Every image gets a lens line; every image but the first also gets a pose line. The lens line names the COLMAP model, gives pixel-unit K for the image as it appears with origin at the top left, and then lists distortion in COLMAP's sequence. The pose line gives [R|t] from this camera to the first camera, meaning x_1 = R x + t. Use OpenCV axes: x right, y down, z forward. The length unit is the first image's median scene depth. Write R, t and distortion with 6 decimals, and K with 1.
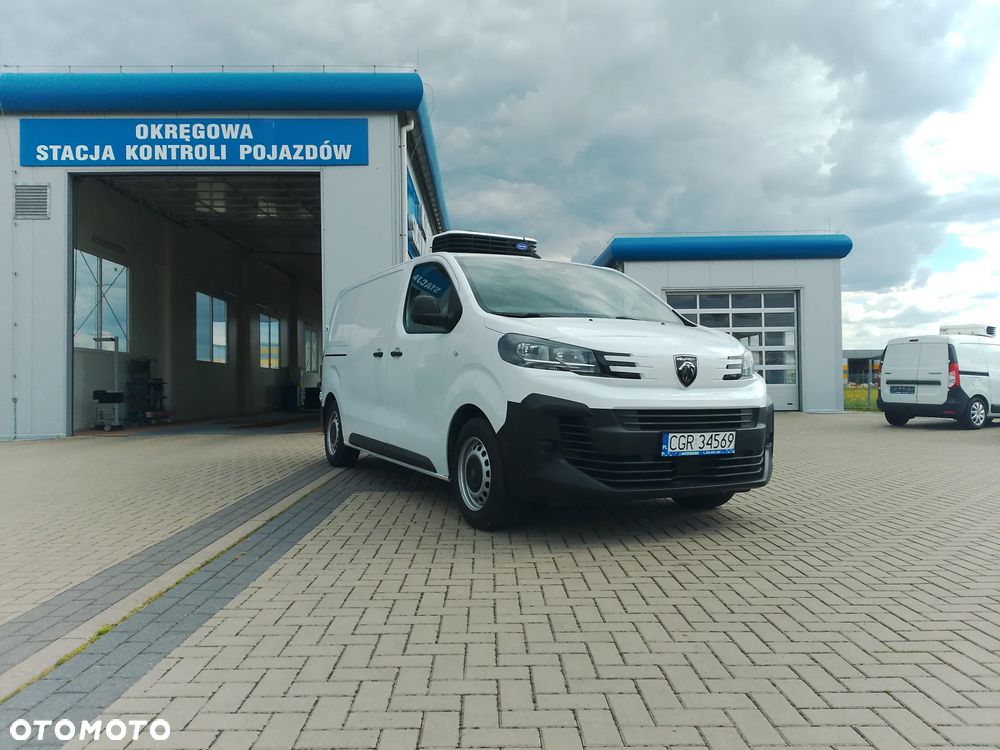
lens RADIAL K [[739.2, 0, 497.8], [0, 739.2, 389.1], [0, 0, 1]] dist [0.007922, -0.016161]
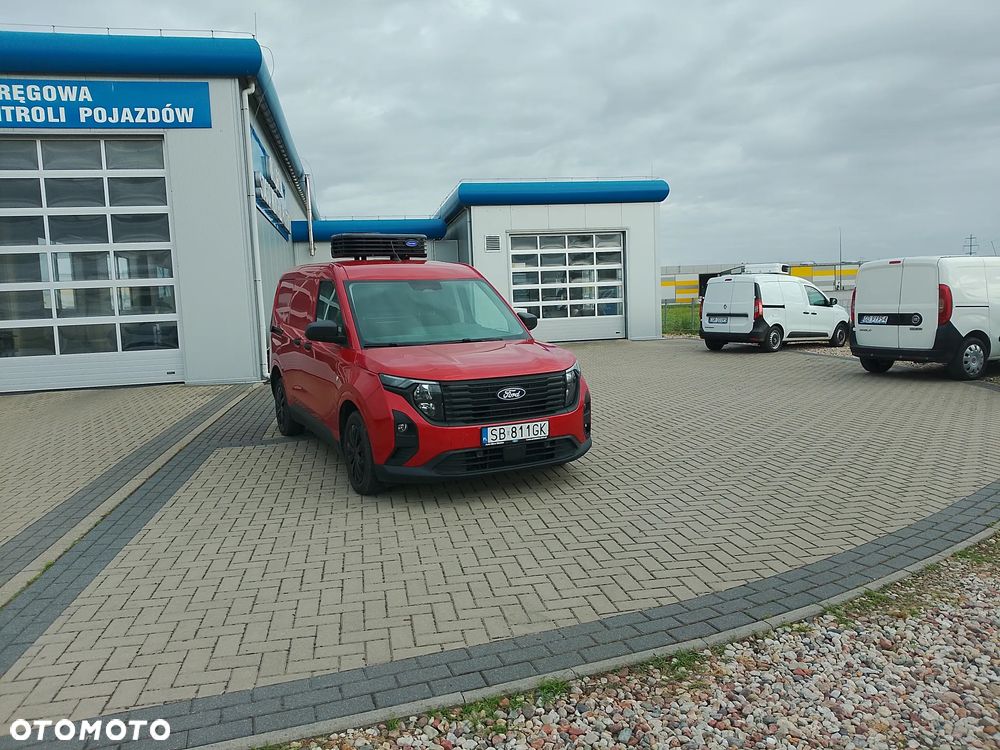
lens RADIAL K [[739.2, 0, 498.7], [0, 739.2, 383.5], [0, 0, 1]] dist [0.007922, -0.016161]
pose [[0.984681, -0.048129, 0.167594, 0.032709], [0.031076, 0.994203, 0.102929, -0.038364], [-0.171576, -0.096144, 0.980468, -0.136608]]
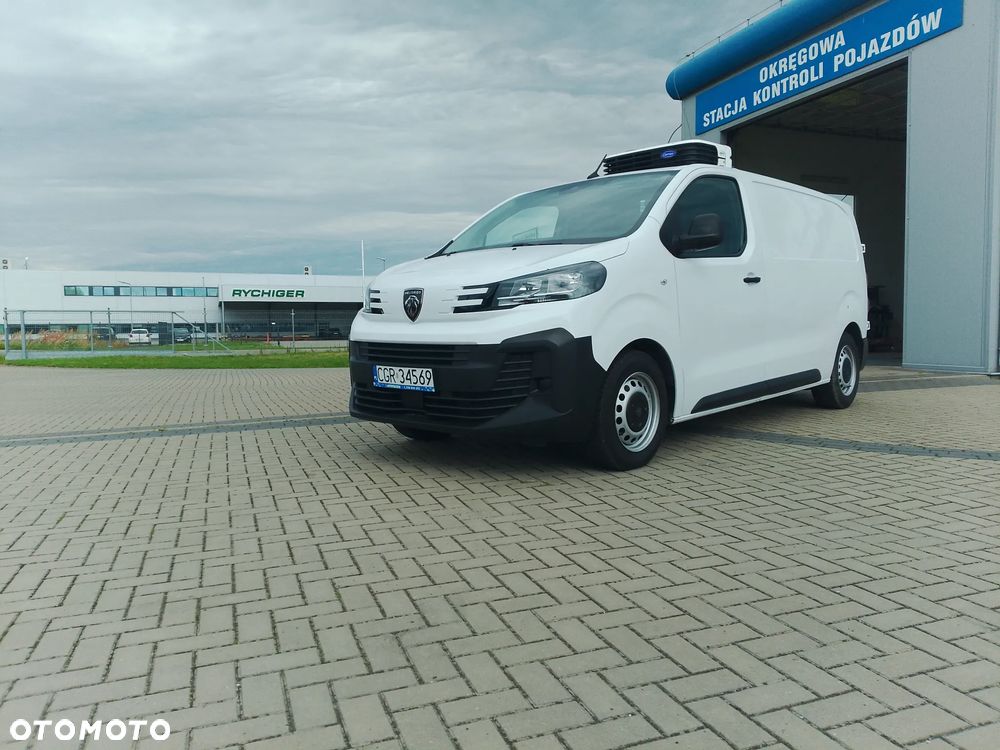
lens RADIAL K [[739.2, 0, 499.8], [0, 739.2, 384.4], [0, 0, 1]] dist [0.007922, -0.016161]
pose [[0.323244, 0.077170, -0.943164, 0.436123], [0.013049, 0.996211, 0.085982, -0.000499], [0.946226, -0.040101, 0.321012, 0.279483]]
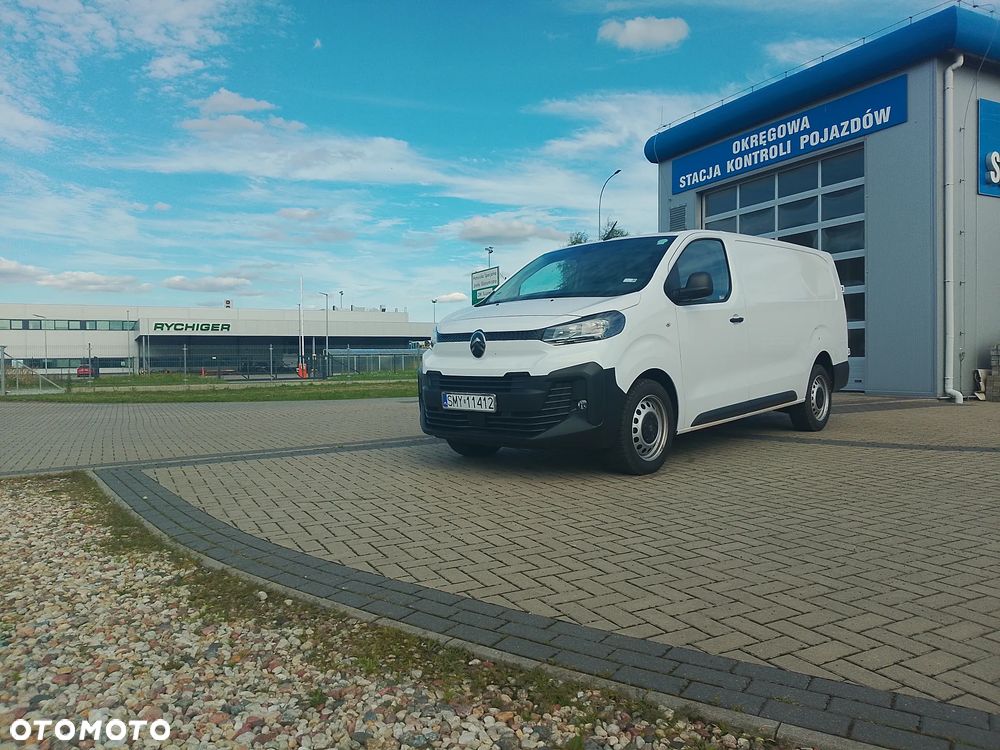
lens RADIAL K [[739.2, 0, 501.8], [0, 739.2, 389.3], [0, 0, 1]] dist [0.007922, -0.016161]
pose [[0.436907, 0.037120, -0.898740, 0.488714], [0.012204, 0.998812, 0.047185, -0.001967], [0.899424, -0.031584, 0.435935, 0.081223]]
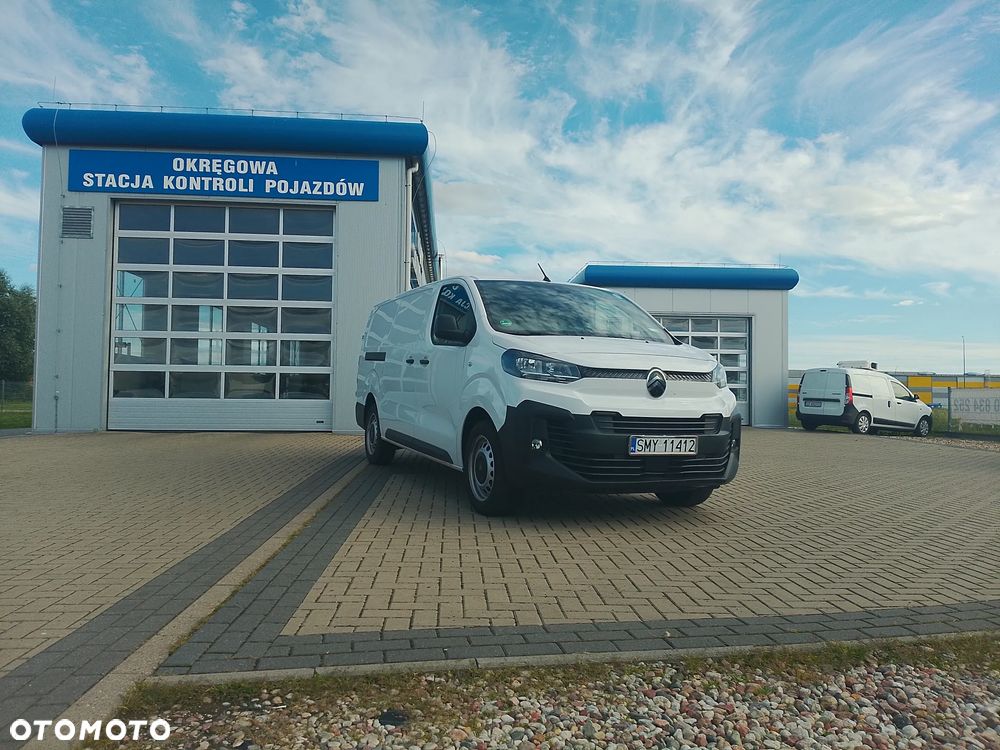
lens RADIAL K [[739.2, 0, 499.9], [0, 739.2, 389.8], [0, 0, 1]] dist [0.007922, -0.016161]
pose [[0.998260, 0.024396, 0.053677, -0.041726], [-0.023546, 0.999588, -0.016425, 0.004214], [-0.054055, 0.015132, 0.998423, -0.154138]]
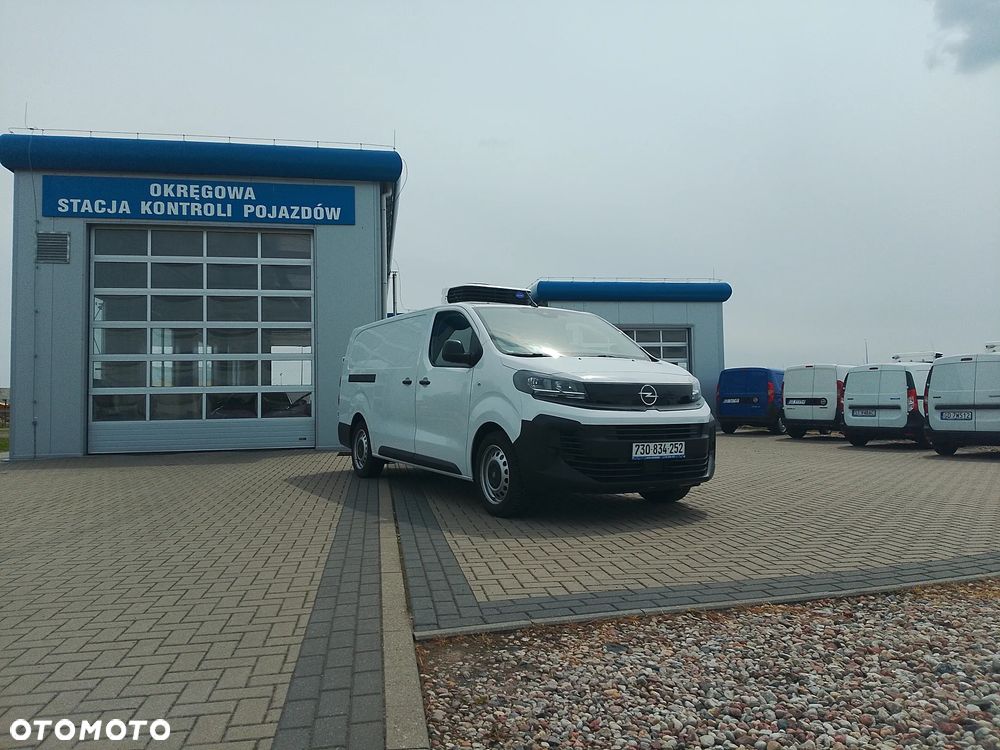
lens RADIAL K [[739.2, 0, 501.0], [0, 739.2, 398.4], [0, 0, 1]] dist [0.007922, -0.016161]
pose [[0.987991, -0.002379, 0.154492, -0.129149], [0.005741, 0.999756, -0.021323, 0.003403], [-0.154404, 0.021954, 0.987764, -0.211575]]
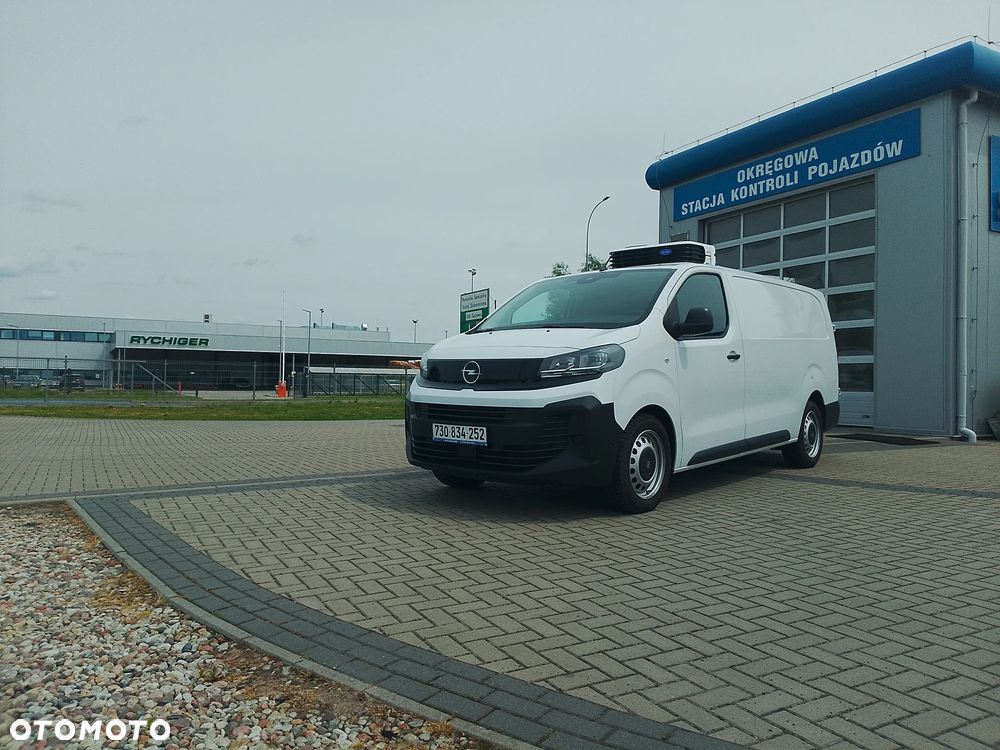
lens RADIAL K [[739.2, 0, 499.6], [0, 739.2, 382.8], [0, 0, 1]] dist [0.007922, -0.016161]
pose [[0.460746, 0.014070, -0.887421, 0.439203], [-0.013729, 0.999868, 0.008725, -0.006518], [0.887426, 0.008164, 0.460878, 0.069900]]
